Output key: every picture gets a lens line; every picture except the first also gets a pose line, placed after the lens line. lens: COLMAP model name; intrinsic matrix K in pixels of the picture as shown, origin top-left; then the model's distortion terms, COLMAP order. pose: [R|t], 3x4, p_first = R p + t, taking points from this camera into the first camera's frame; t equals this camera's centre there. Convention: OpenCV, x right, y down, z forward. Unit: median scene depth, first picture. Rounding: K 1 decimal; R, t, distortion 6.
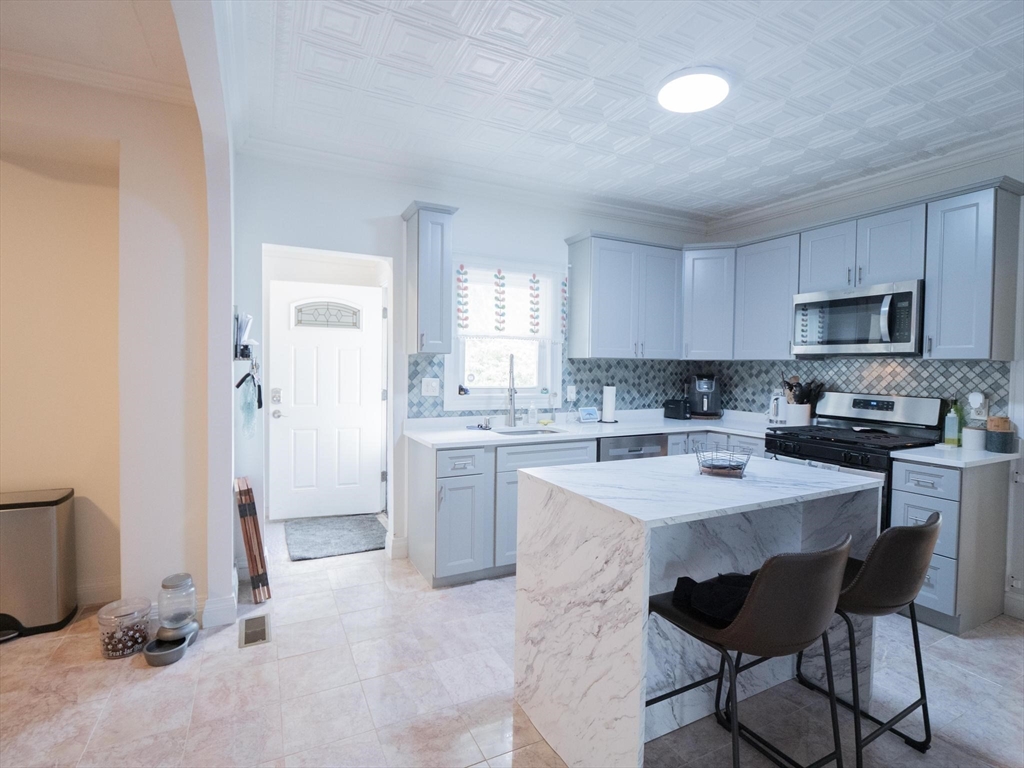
lens RADIAL K [[499.7, 0, 509.0], [0, 499.7, 379.9], [0, 0, 1]] dist [0.000474, -0.000762]
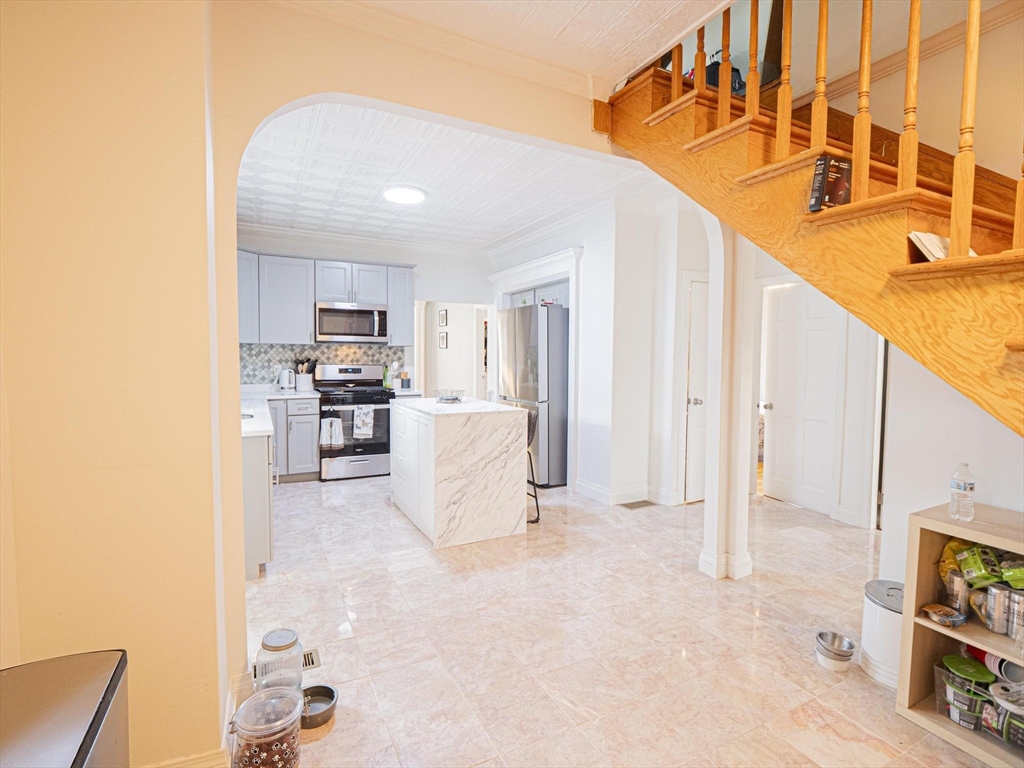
lens RADIAL K [[499.7, 0, 509.0], [0, 499.7, 379.9], [0, 0, 1]] dist [0.000474, -0.000762]
pose [[-0.010314, -0.069235, 0.997547, -0.959080], [0.018127, 0.997423, 0.069414, -0.028070], [-0.999782, 0.018798, -0.009032, 0.440503]]
